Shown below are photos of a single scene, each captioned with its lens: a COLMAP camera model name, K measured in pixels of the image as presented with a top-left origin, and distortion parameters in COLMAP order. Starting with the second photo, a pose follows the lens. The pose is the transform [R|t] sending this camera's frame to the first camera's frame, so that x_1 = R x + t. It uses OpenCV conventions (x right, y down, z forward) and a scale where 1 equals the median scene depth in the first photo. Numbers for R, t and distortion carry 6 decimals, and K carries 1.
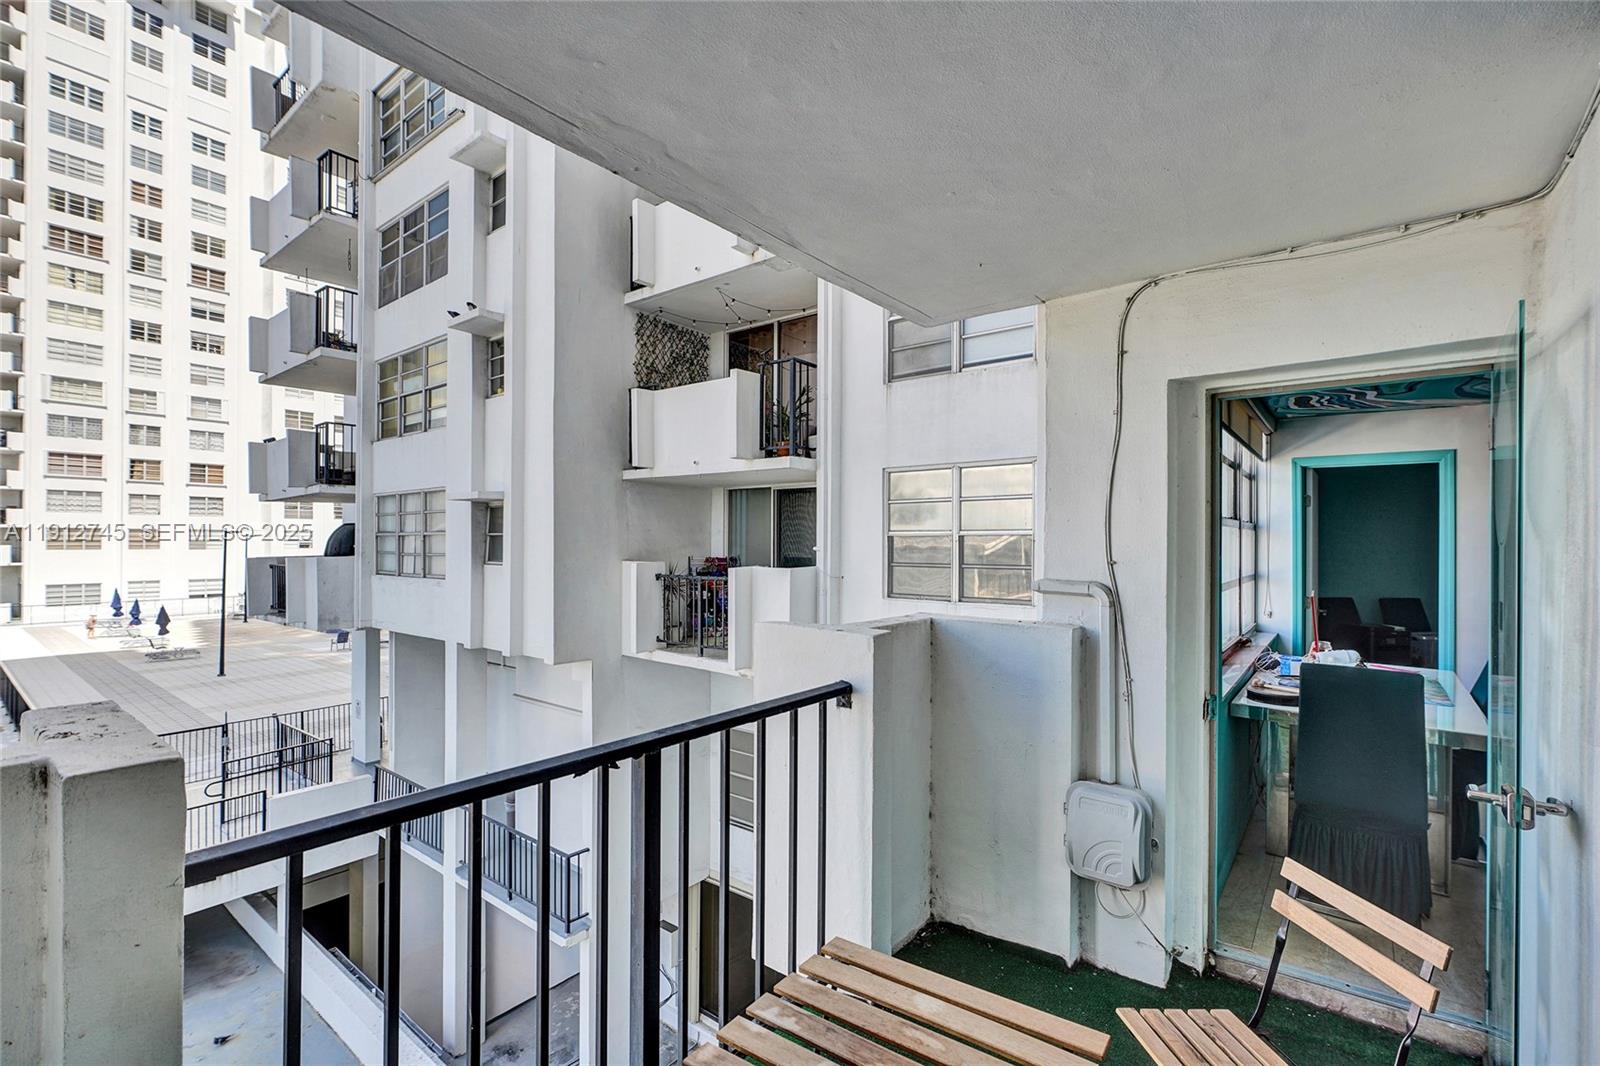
lens RADIAL K [[705.5, 0, 800.0], [0, 705.5, 533.0], [0, 0, 1]] dist [-0.000432, 0.000568]
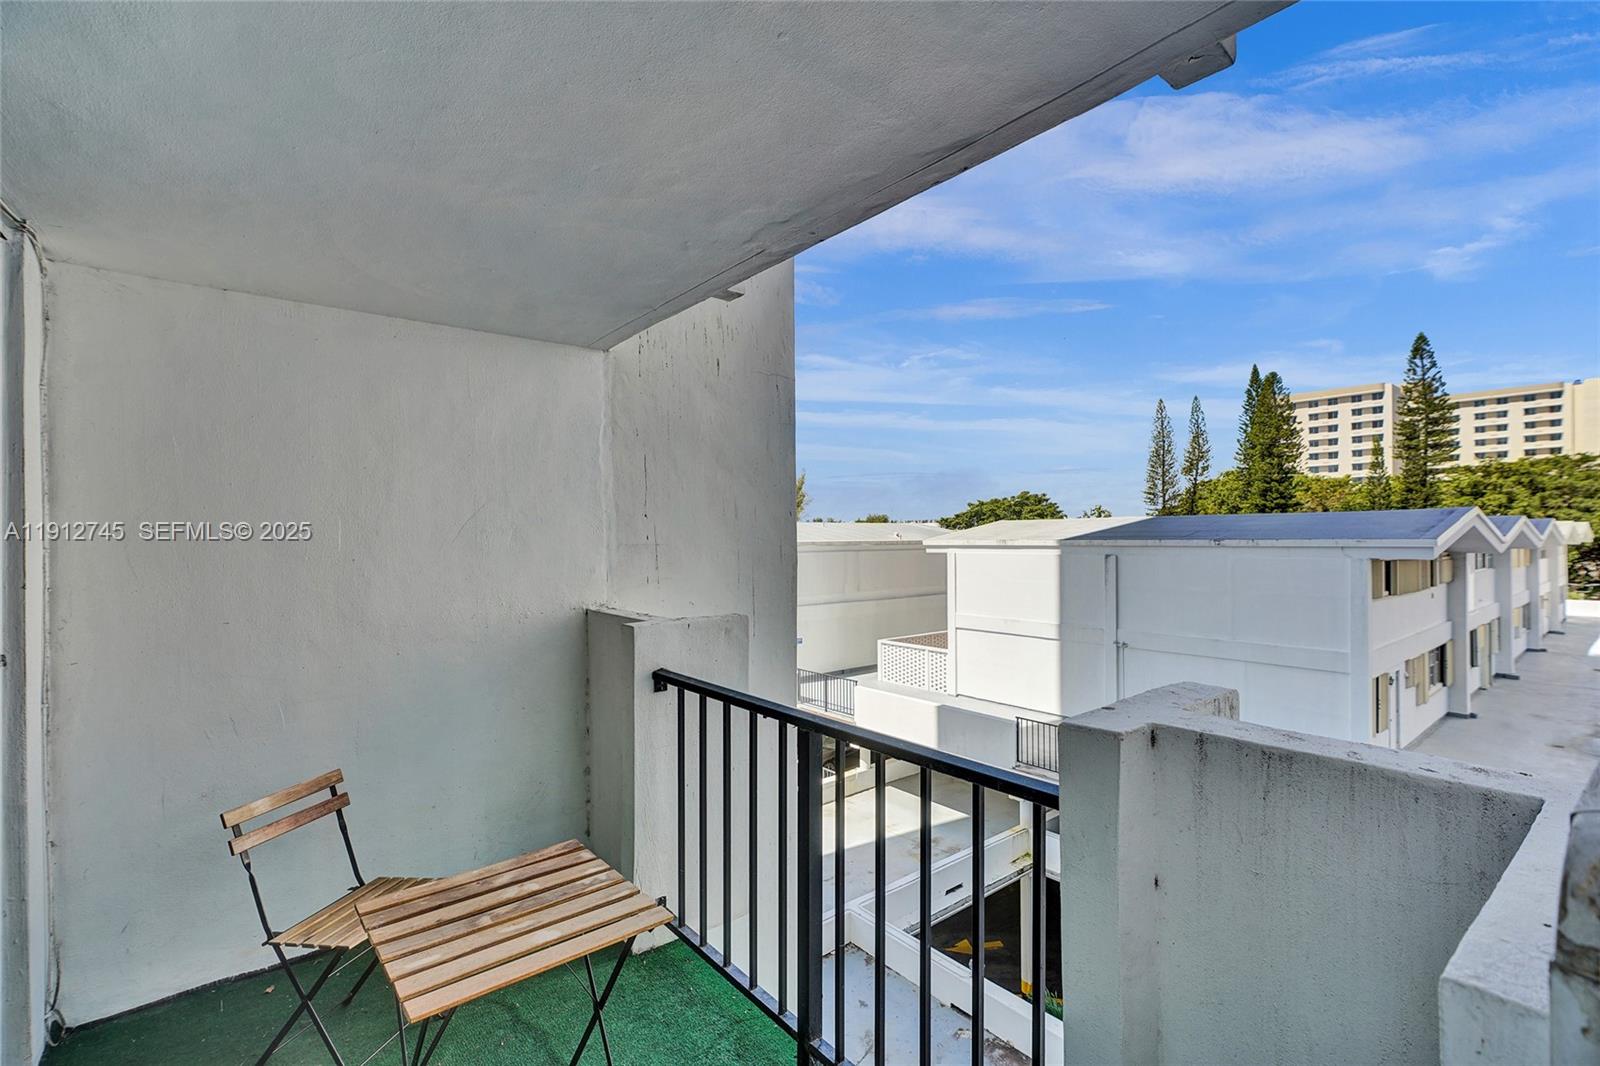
lens RADIAL K [[705.5, 0, 800.0], [0, 705.5, 533.0], [0, 0, 1]] dist [-0.000432, 0.000568]
pose [[-0.220046, -0.014636, -0.975380, 0.506696], [0.004504, 0.999862, -0.016019, 0.004572], [0.975479, -0.007918, -0.219950, 0.675725]]
